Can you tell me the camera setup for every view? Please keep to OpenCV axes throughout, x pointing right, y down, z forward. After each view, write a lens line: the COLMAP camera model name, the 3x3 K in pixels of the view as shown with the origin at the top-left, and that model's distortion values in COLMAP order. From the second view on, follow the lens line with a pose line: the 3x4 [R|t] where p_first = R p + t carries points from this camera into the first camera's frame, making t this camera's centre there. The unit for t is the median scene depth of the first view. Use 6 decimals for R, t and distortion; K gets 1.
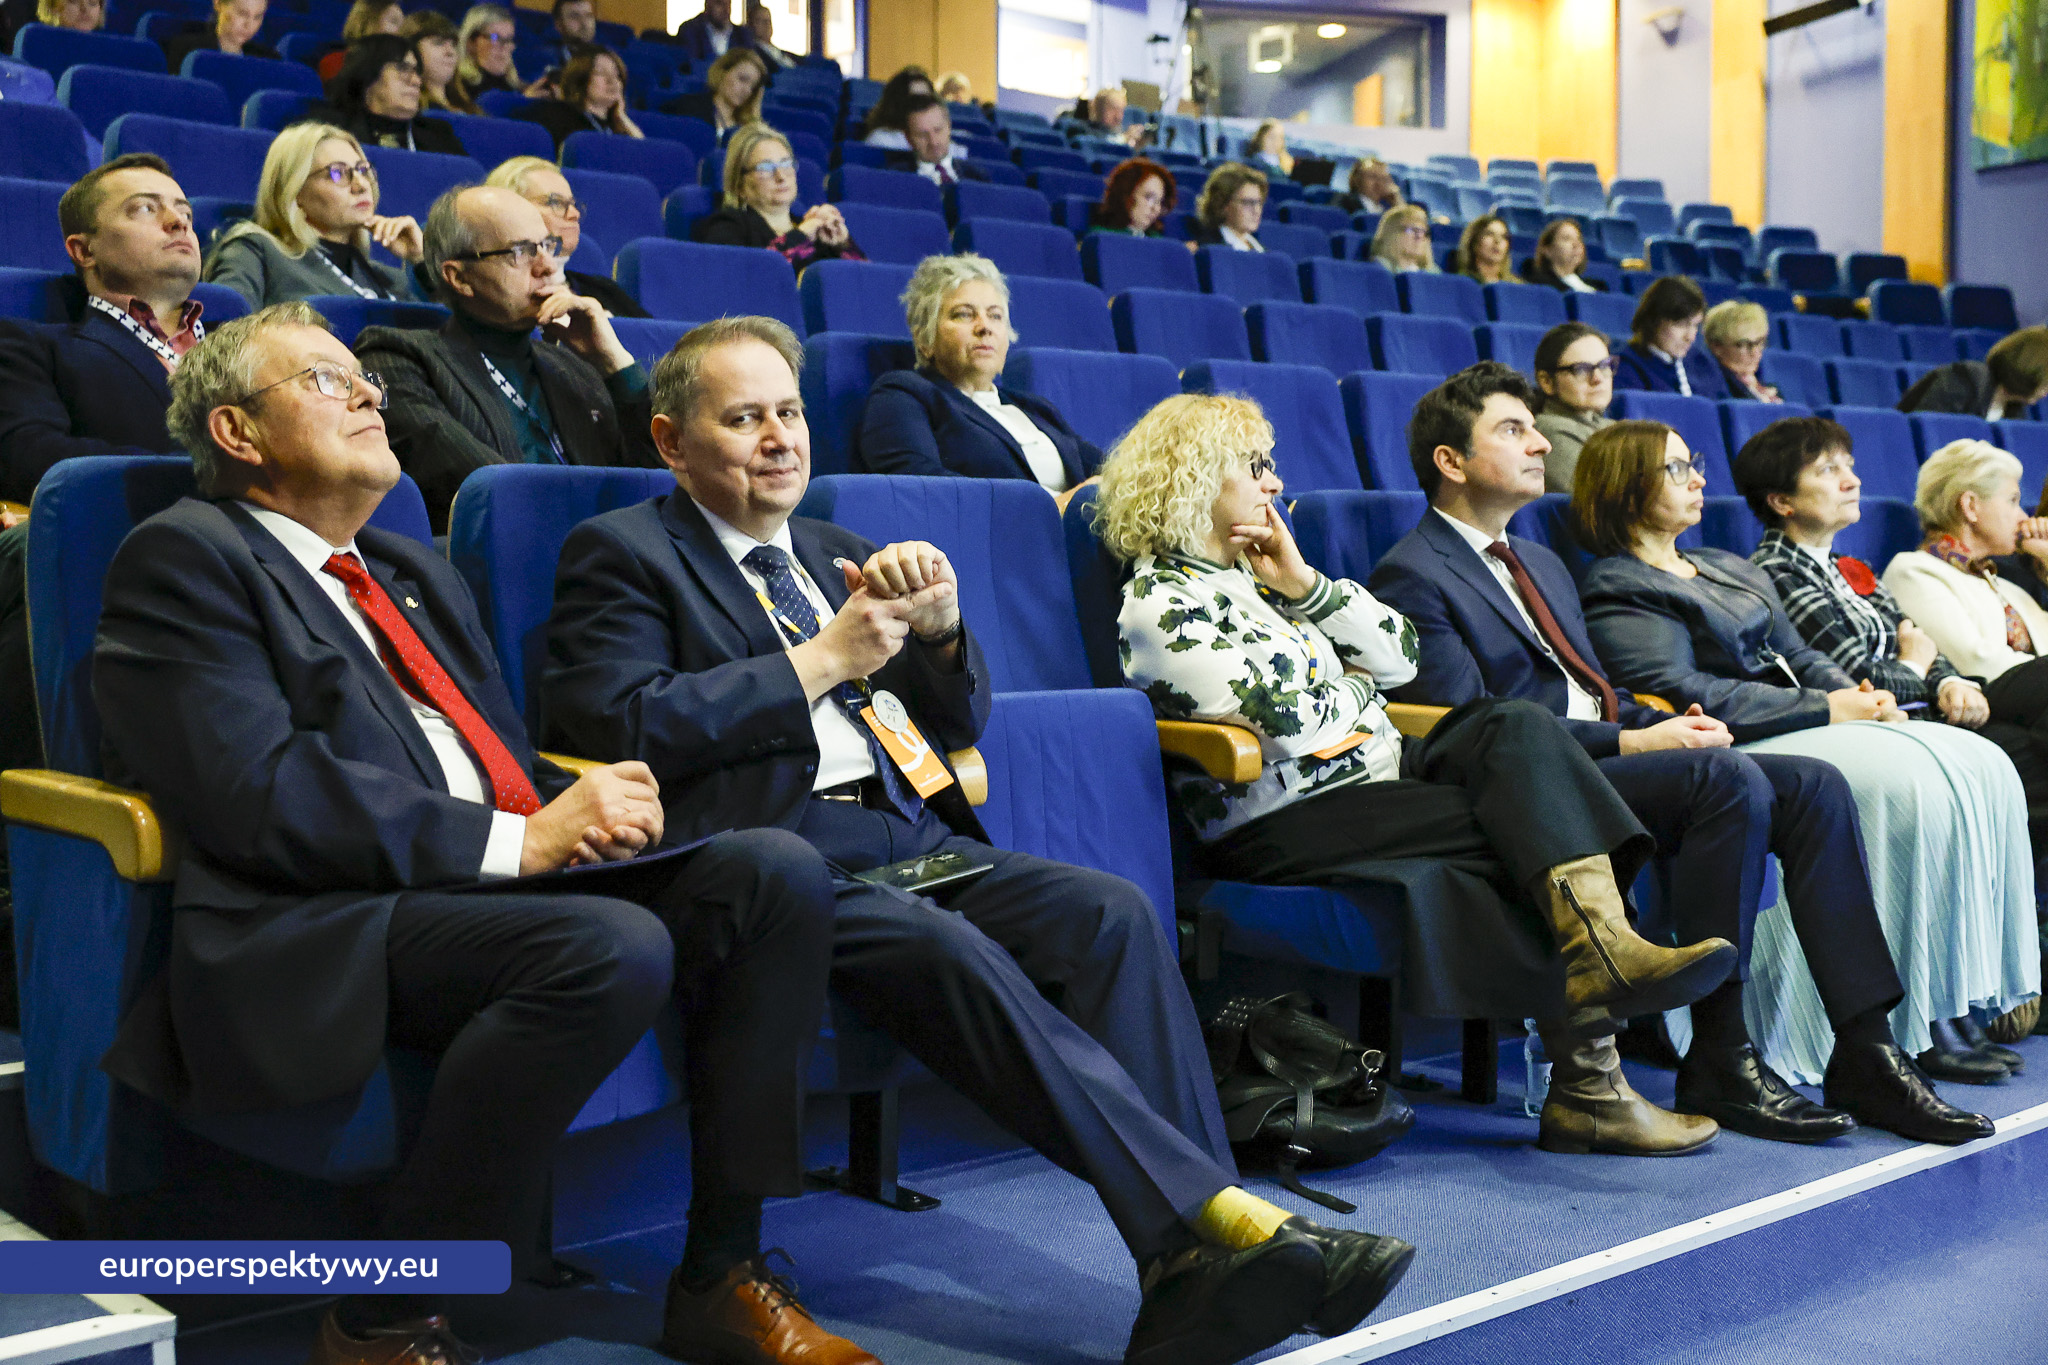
lens RADIAL K [[2387.0, 0, 1024.0], [0, 2387.0, 682.5], [0, 0, 1]] dist [0.013779, 0.026825]
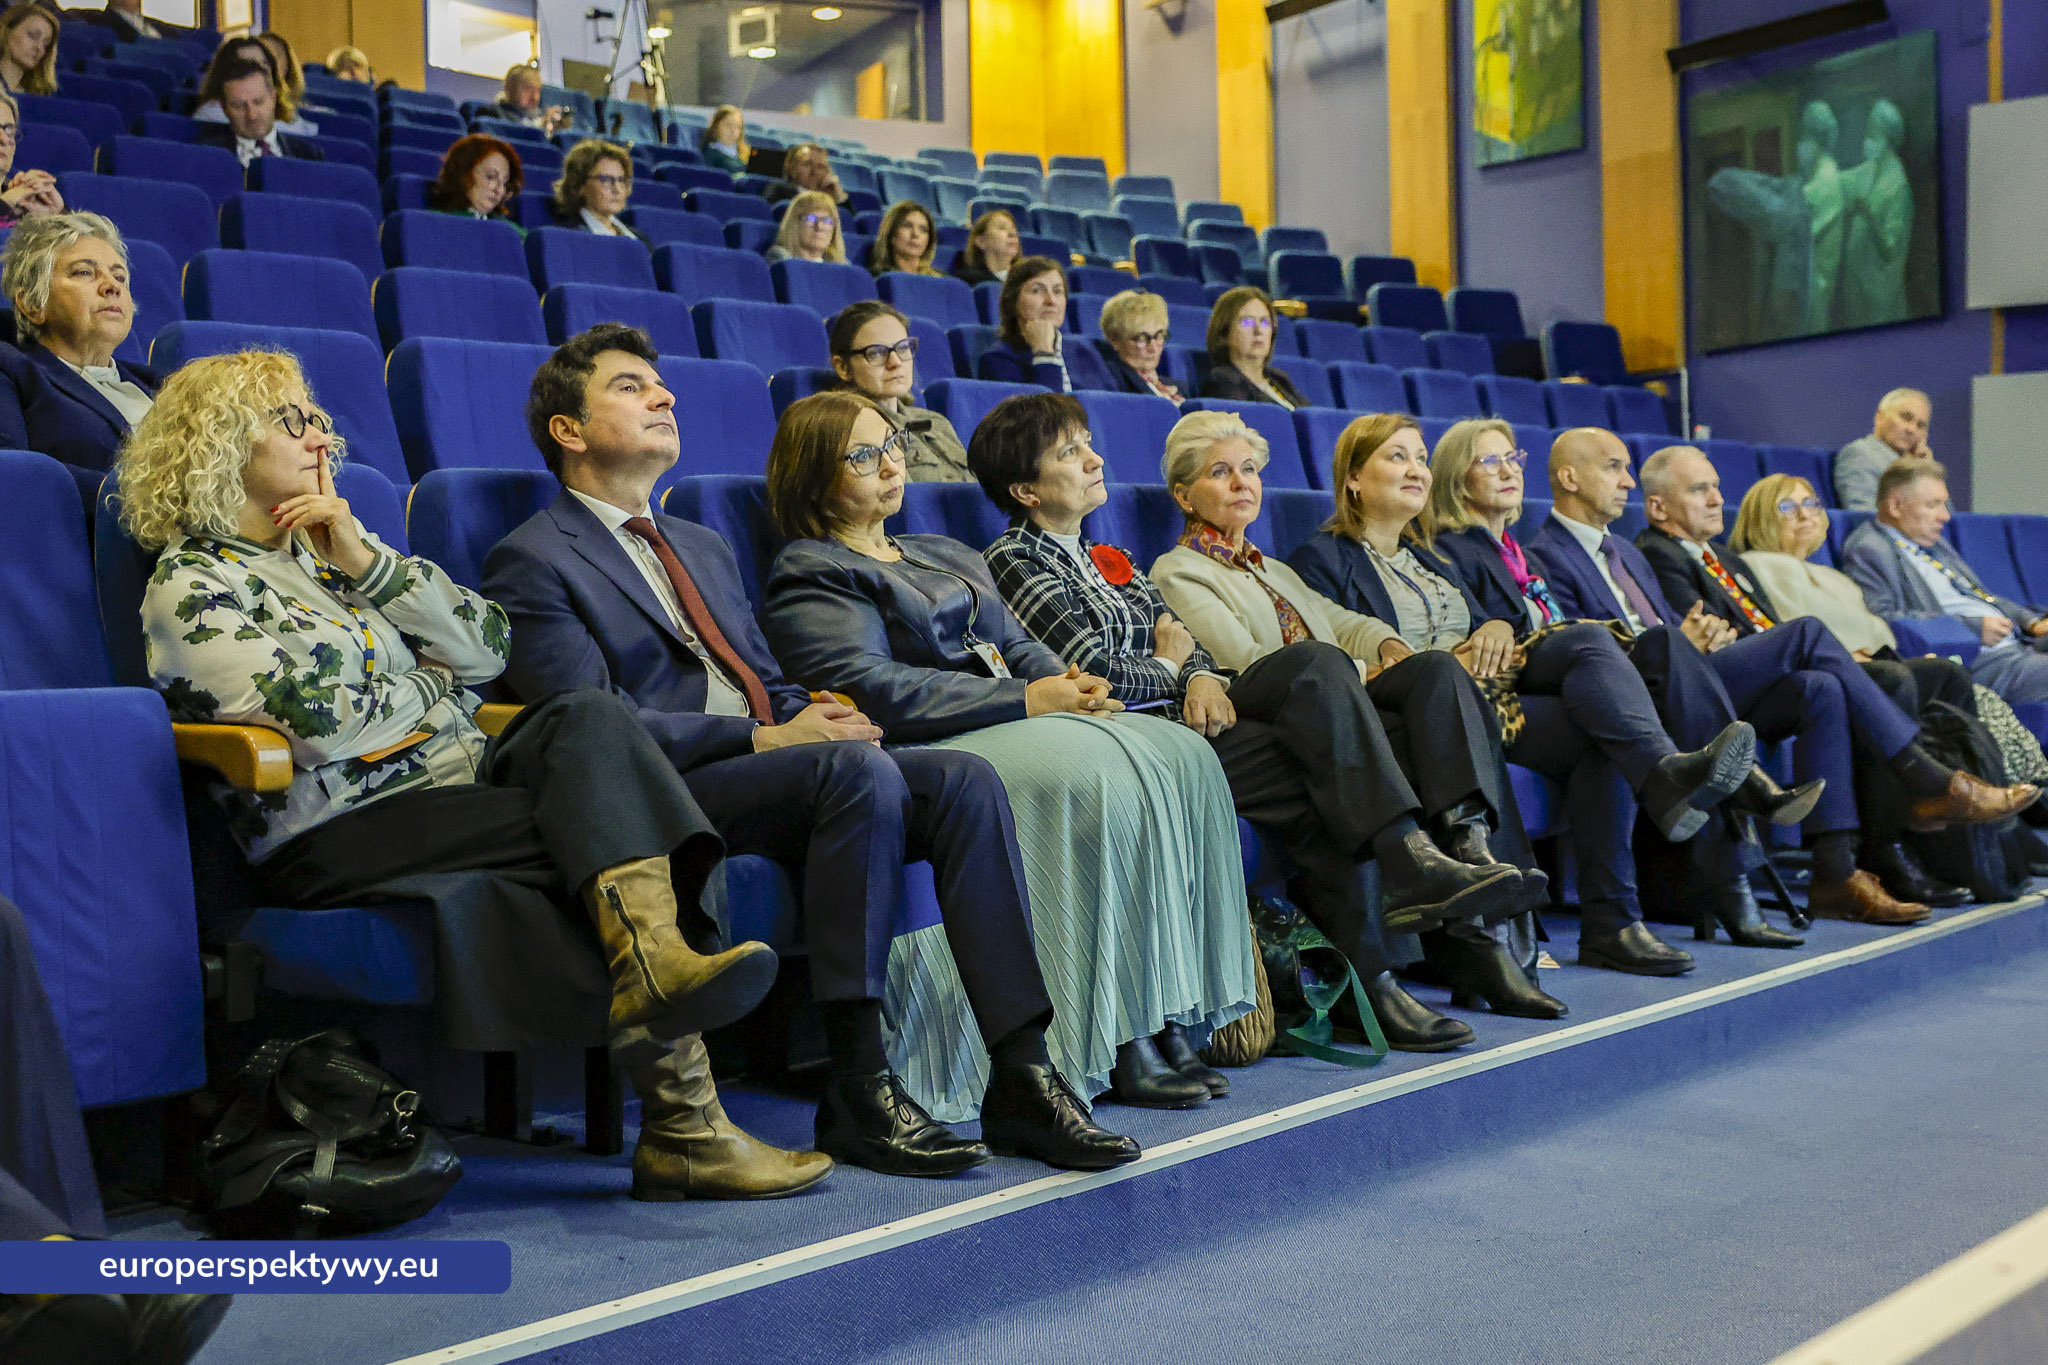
lens RADIAL K [[2686.9, 0, 1024.0], [0, 2686.9, 682.5], [0, 0, 1]] dist [-0.010058, -0.001772]
pose [[0.988468, -0.022620, 0.149729, 0.194777], [0.026893, 0.999285, -0.026574, 0.031998], [-0.149021, 0.030294, 0.988370, -0.005657]]
